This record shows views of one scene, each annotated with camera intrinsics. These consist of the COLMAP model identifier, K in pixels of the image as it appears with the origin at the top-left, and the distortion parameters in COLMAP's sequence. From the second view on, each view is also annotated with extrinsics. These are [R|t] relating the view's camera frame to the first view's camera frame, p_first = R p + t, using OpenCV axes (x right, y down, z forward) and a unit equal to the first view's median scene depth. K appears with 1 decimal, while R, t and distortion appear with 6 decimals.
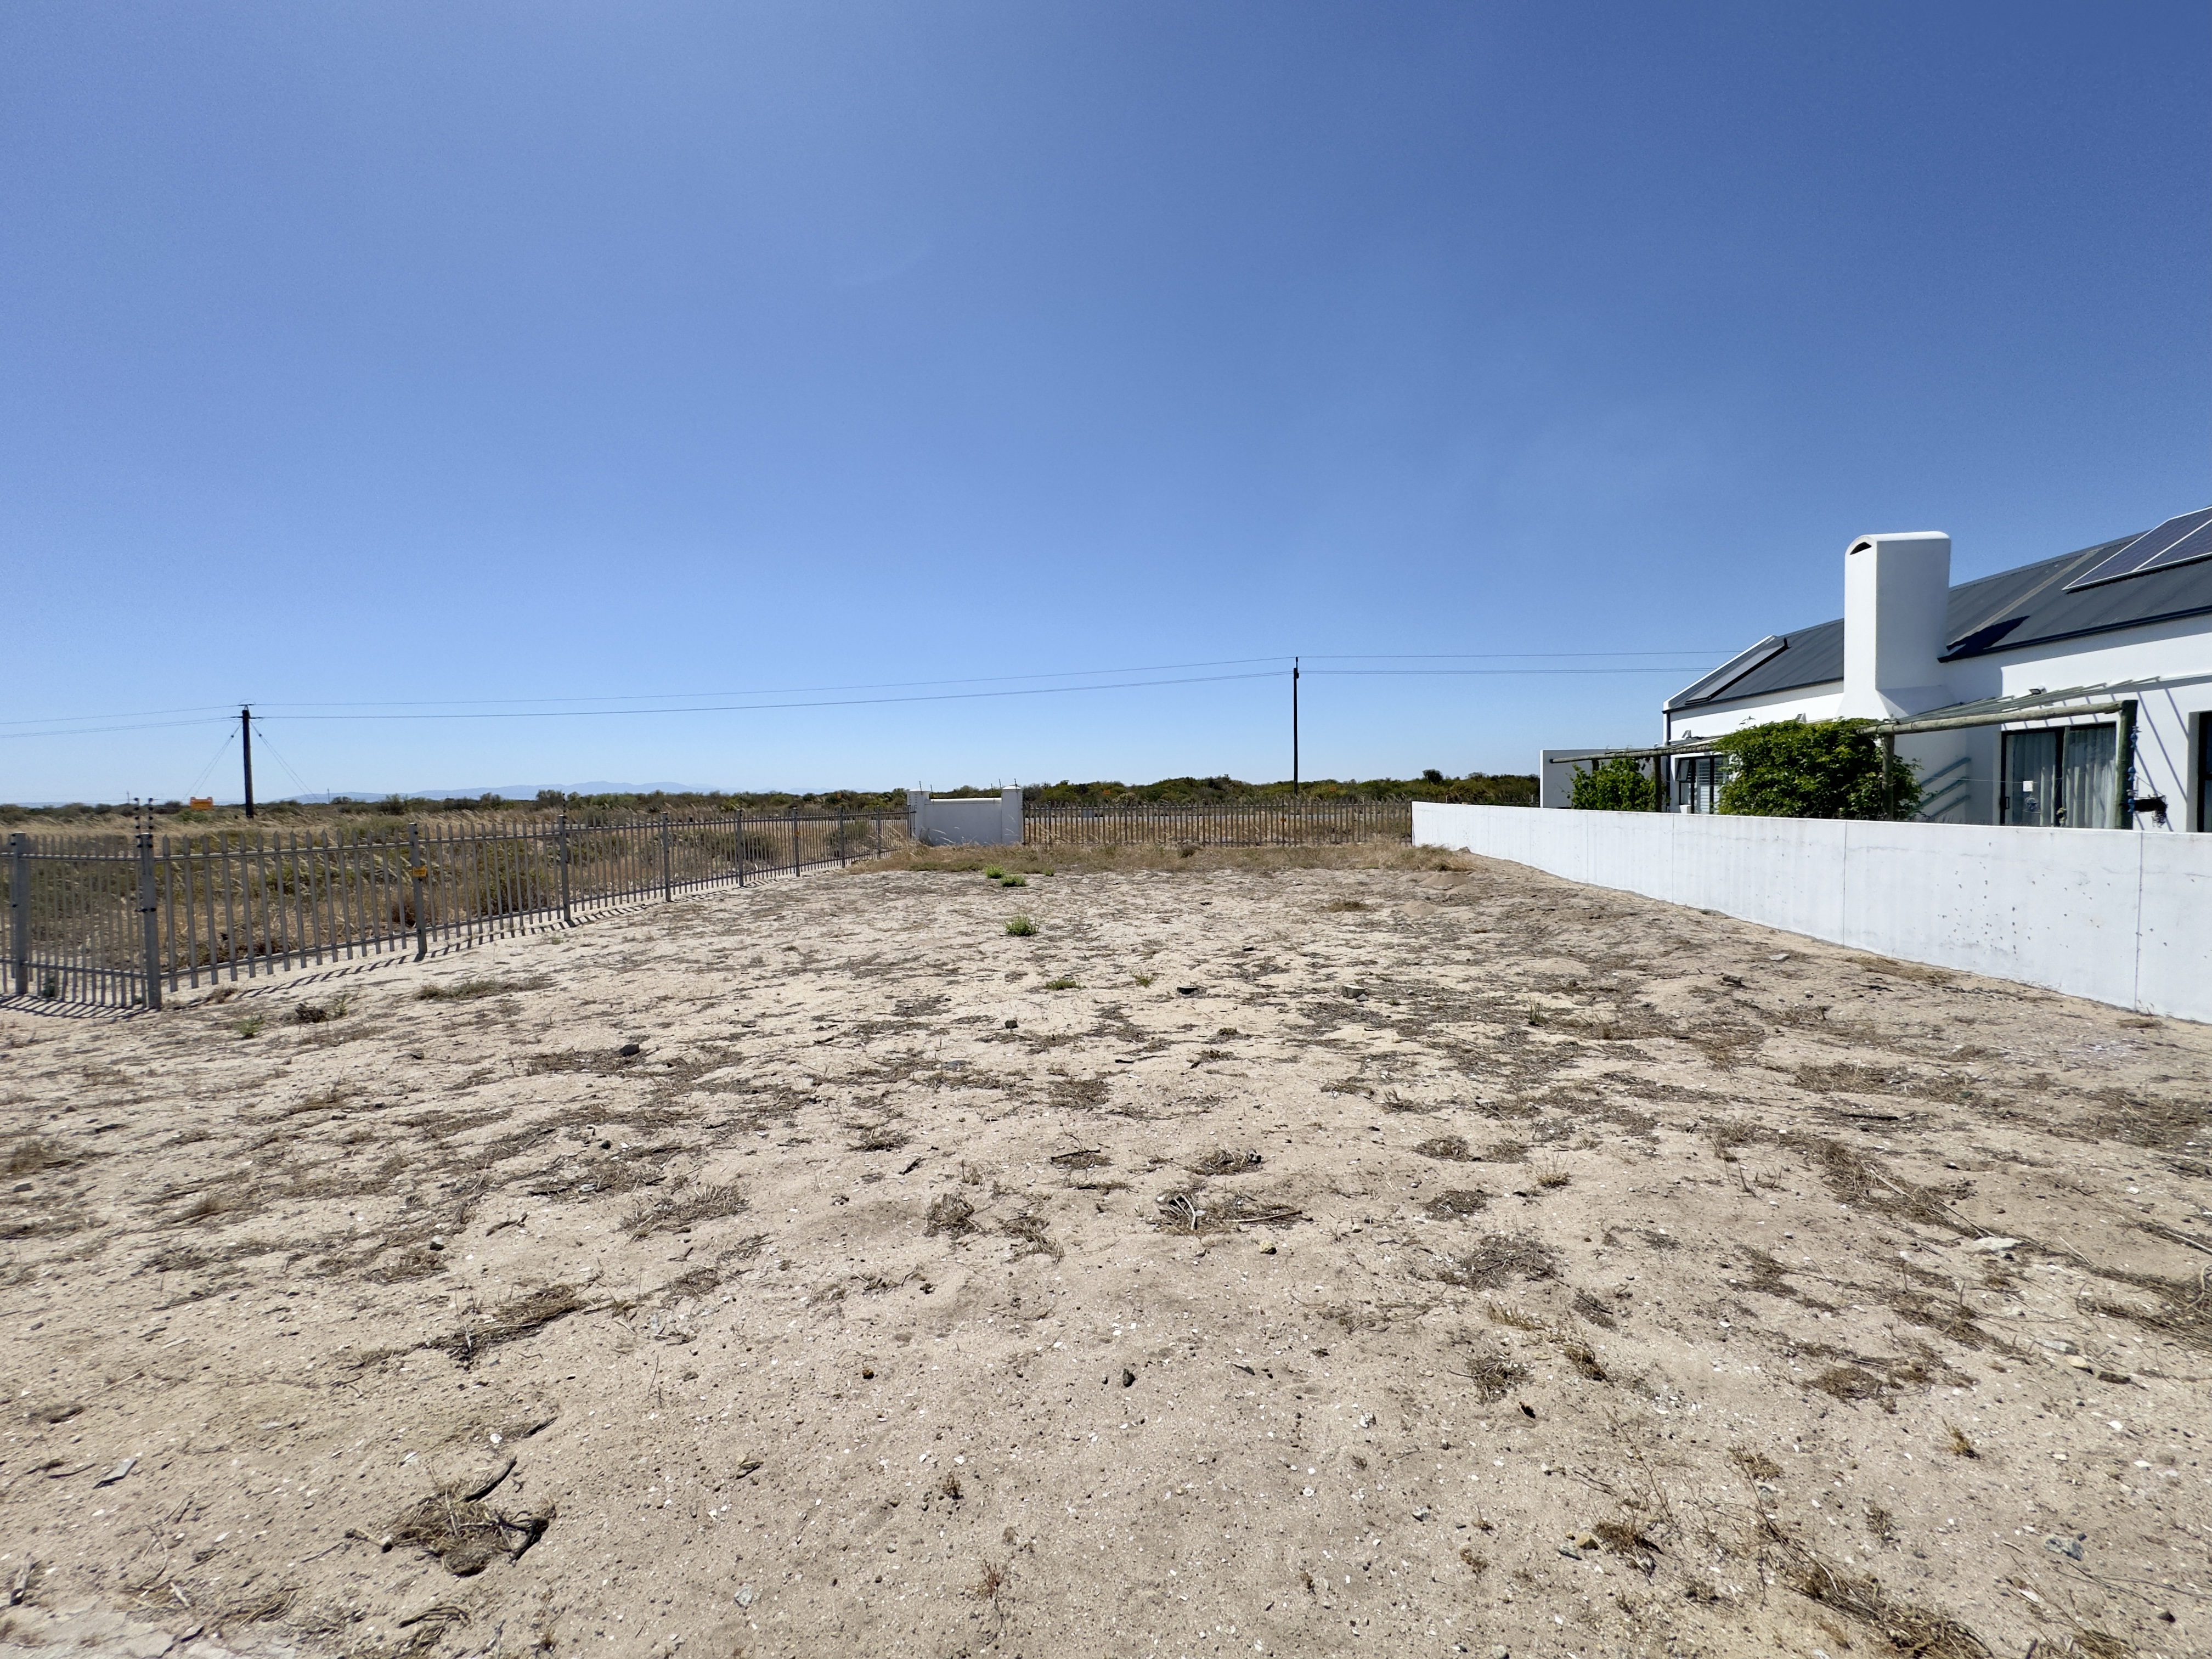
lens RADIAL K [[892.0, 0, 1100.7], [0, 892.0, 823.1], [0, 0, 1]] dist [0.003182, 0.000386]
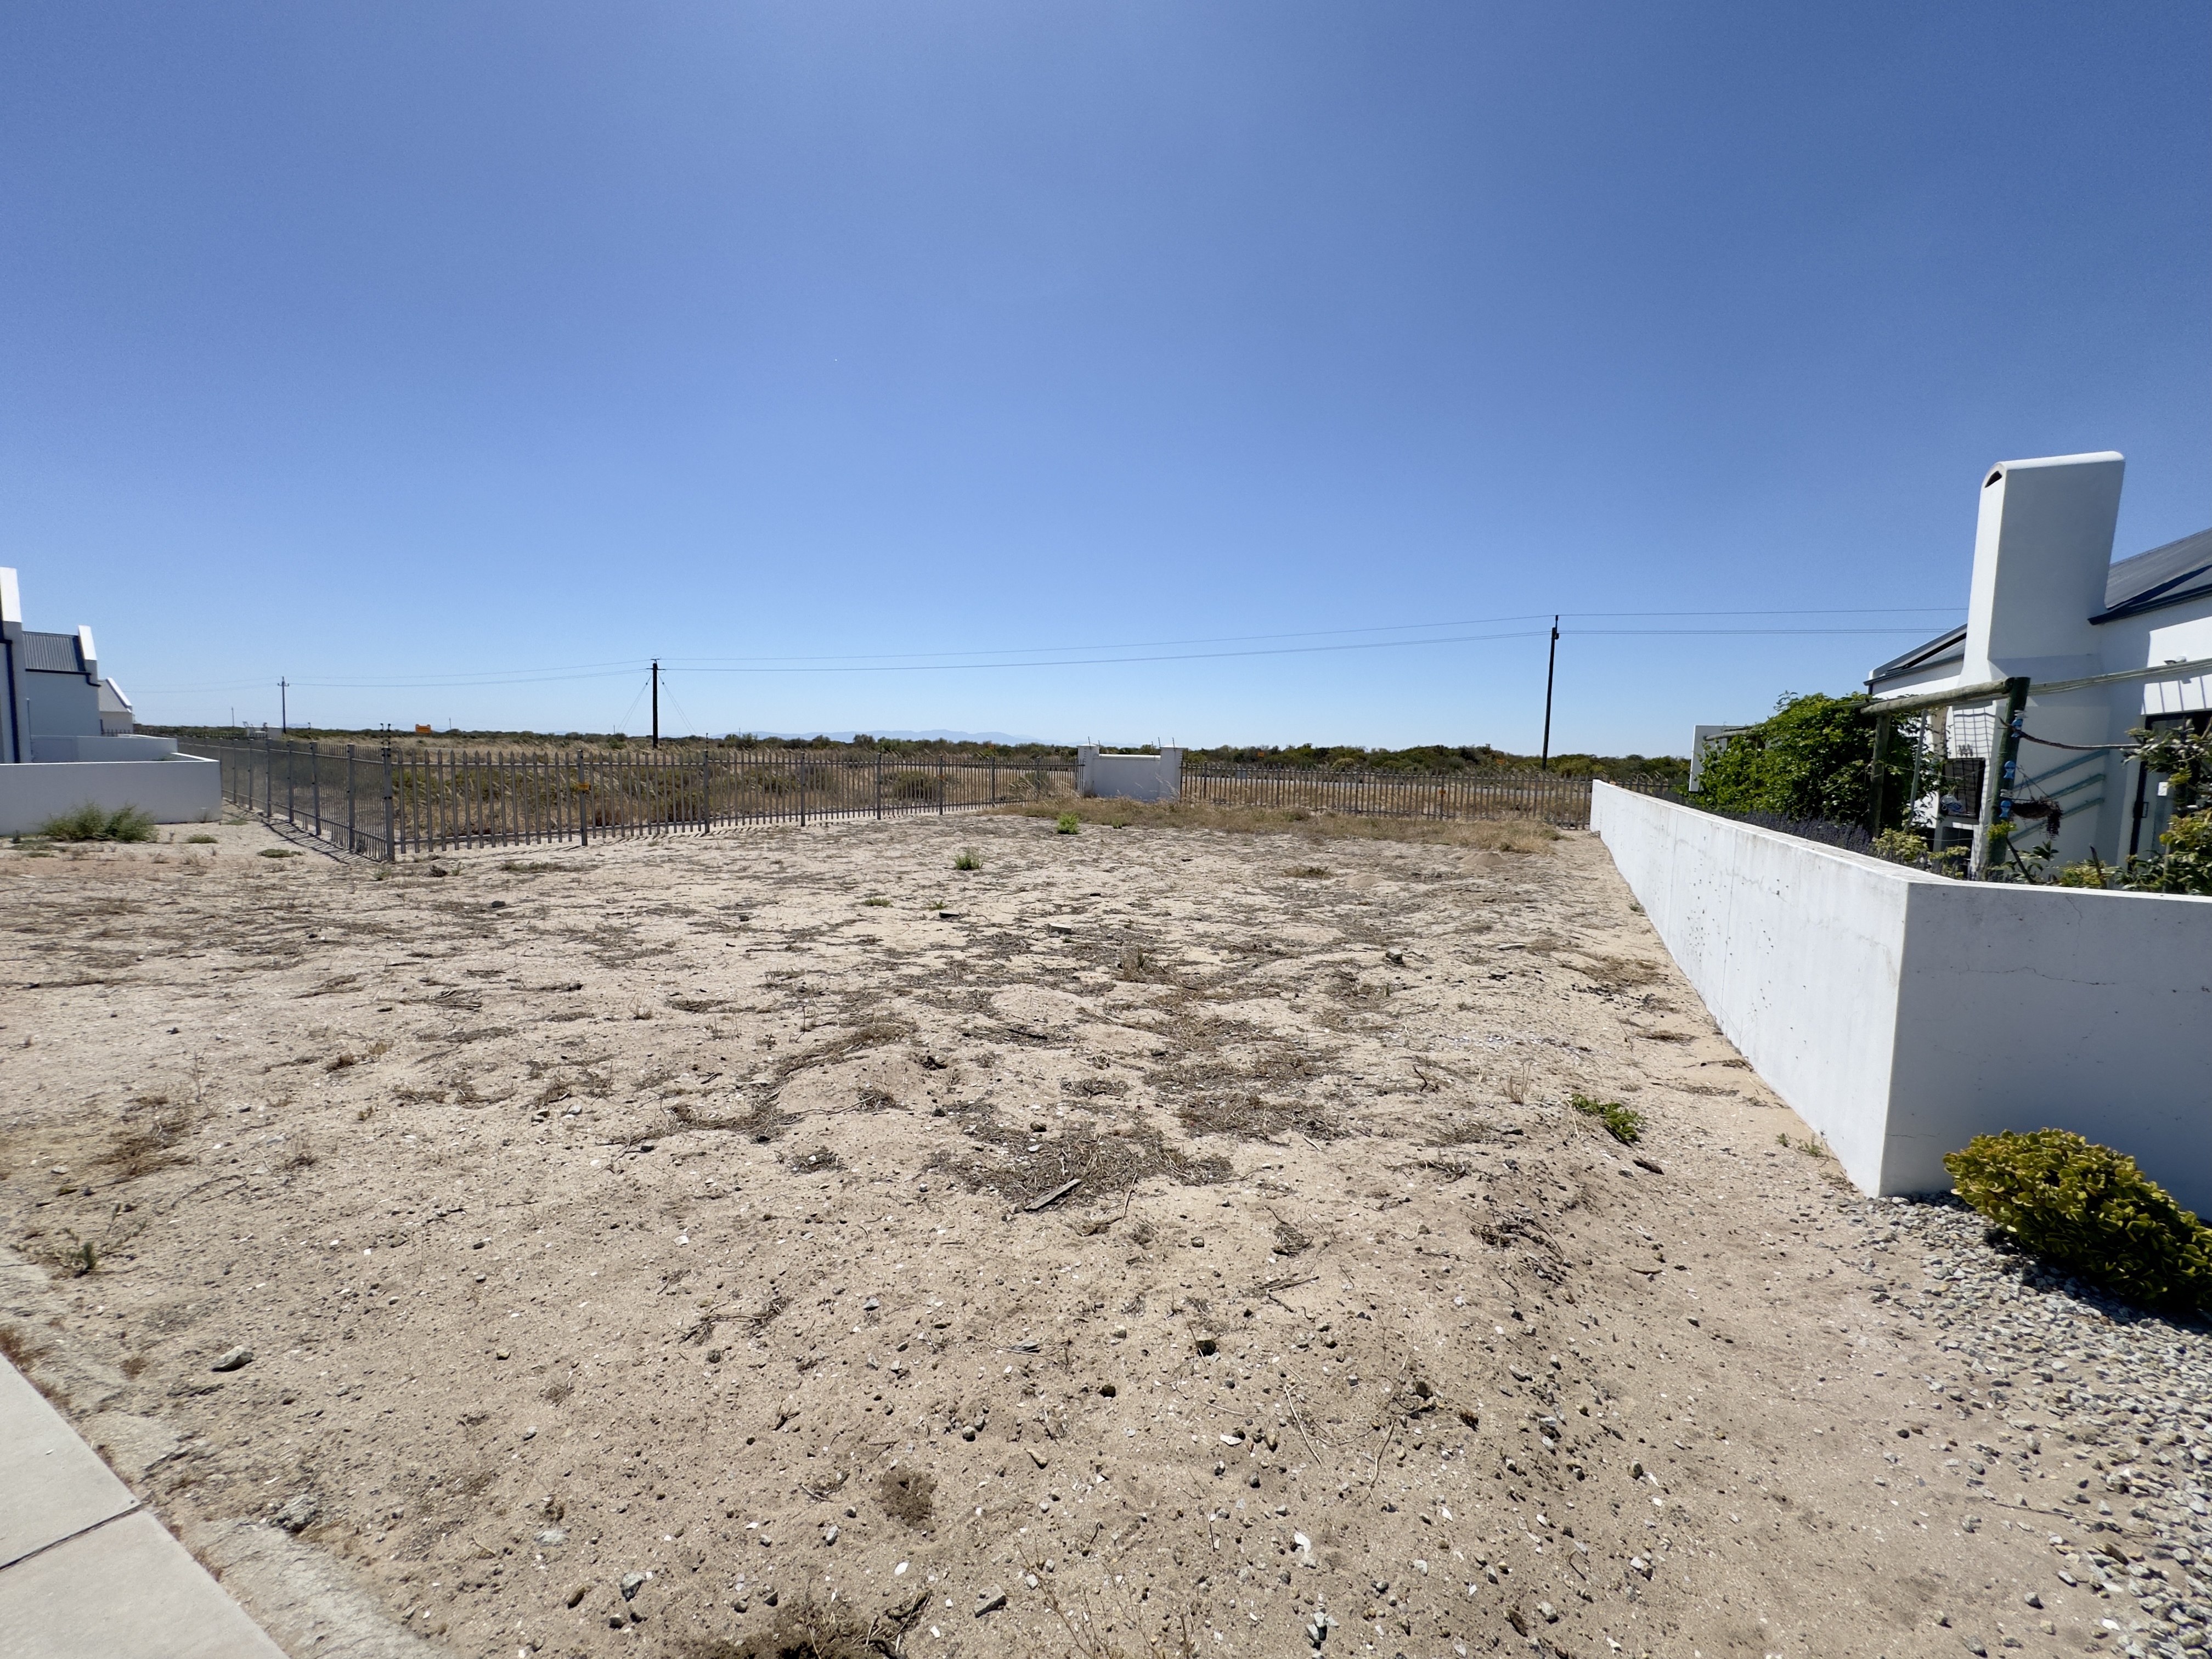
lens RADIAL K [[892.0, 0, 1116.4], [0, 892.0, 828.1], [0, 0, 1]] dist [0.003182, 0.000386]
pose [[0.940562, 0.069372, -0.332461, 0.265579], [-0.052734, 0.996875, 0.058821, -0.003566], [0.335502, -0.037793, 0.941281, -0.011555]]
